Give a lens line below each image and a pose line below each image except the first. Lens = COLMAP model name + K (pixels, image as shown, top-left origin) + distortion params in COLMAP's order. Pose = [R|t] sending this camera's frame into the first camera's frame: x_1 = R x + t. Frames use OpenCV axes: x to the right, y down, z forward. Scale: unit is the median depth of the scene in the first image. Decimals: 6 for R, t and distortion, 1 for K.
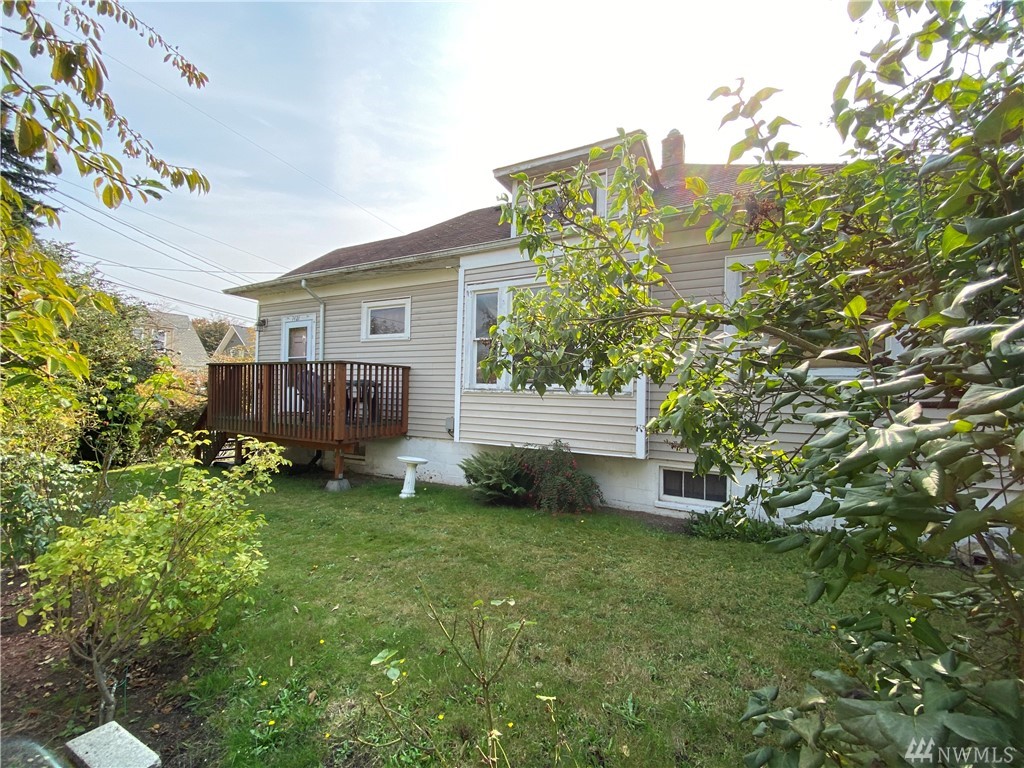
lens RADIAL K [[409.7, 0, 517.5], [0, 409.7, 383.0], [0, 0, 1]] dist [0.033725, -0.024898]
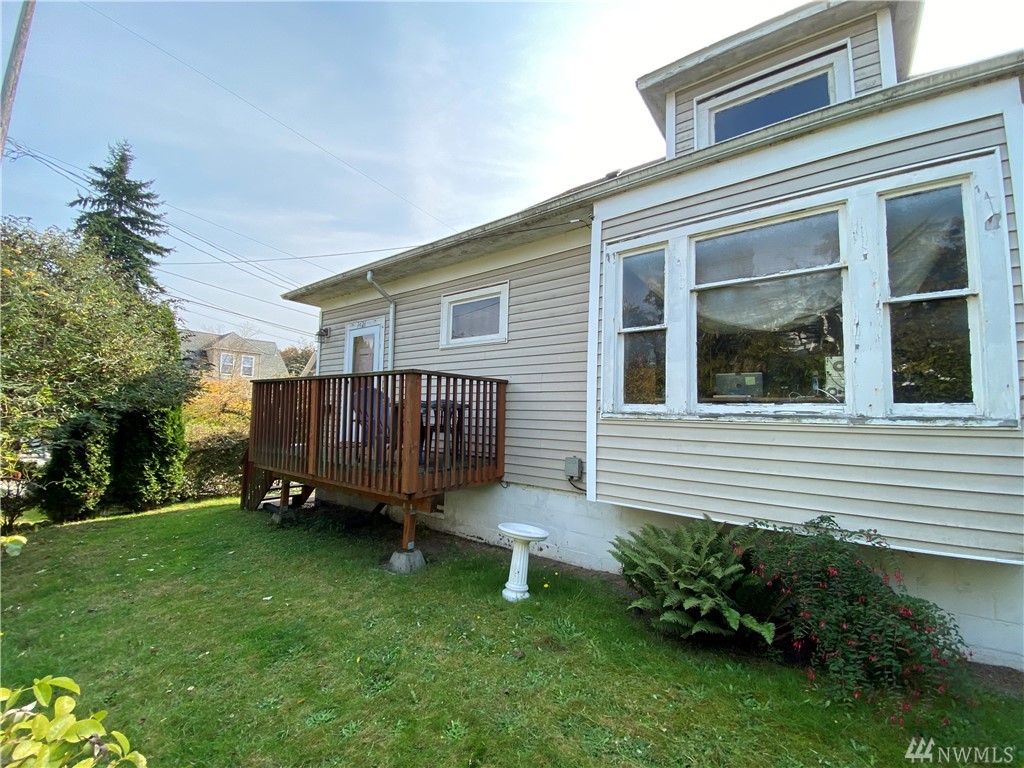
lens RADIAL K [[409.7, 0, 517.5], [0, 409.7, 383.0], [0, 0, 1]] dist [0.033725, -0.024898]
pose [[0.987381, -0.011560, -0.157942, -0.143568], [0.002359, 0.998295, -0.058318, 0.005007], [0.158347, 0.057209, 0.985725, 0.338563]]
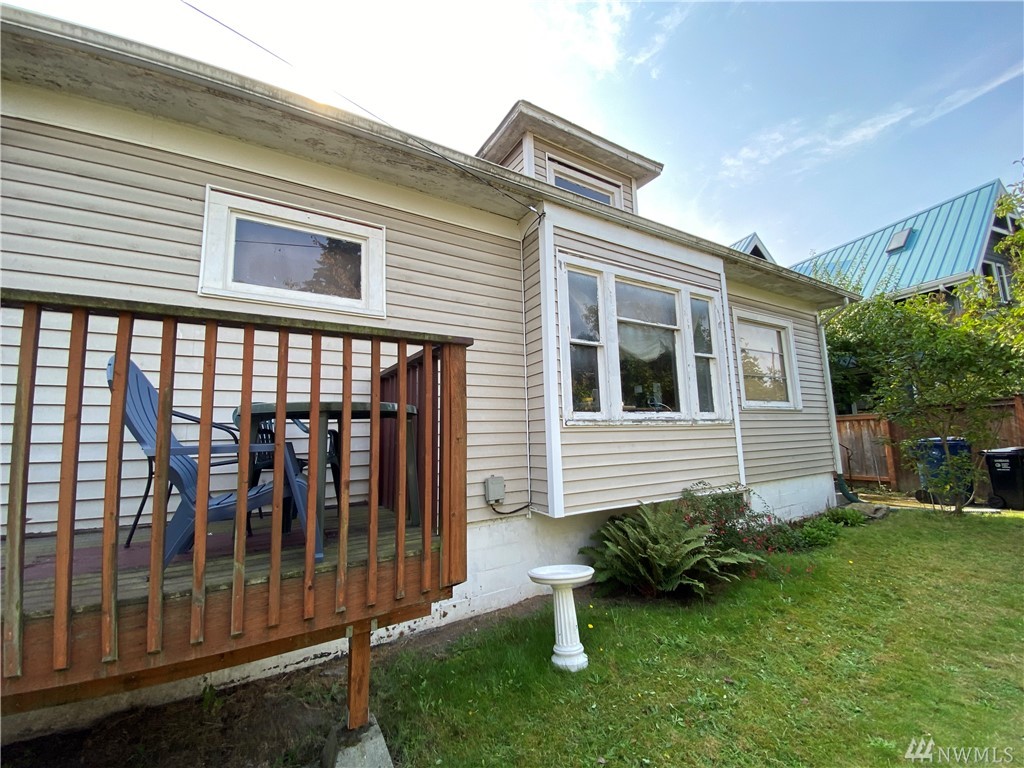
lens RADIAL K [[409.7, 0, 517.5], [0, 409.7, 383.0], [0, 0, 1]] dist [0.033725, -0.024898]
pose [[0.516354, 0.073549, 0.853211, -0.595249], [0.021057, 0.994913, -0.098508, 0.015291], [-0.856116, 0.068832, 0.512179, 0.673302]]
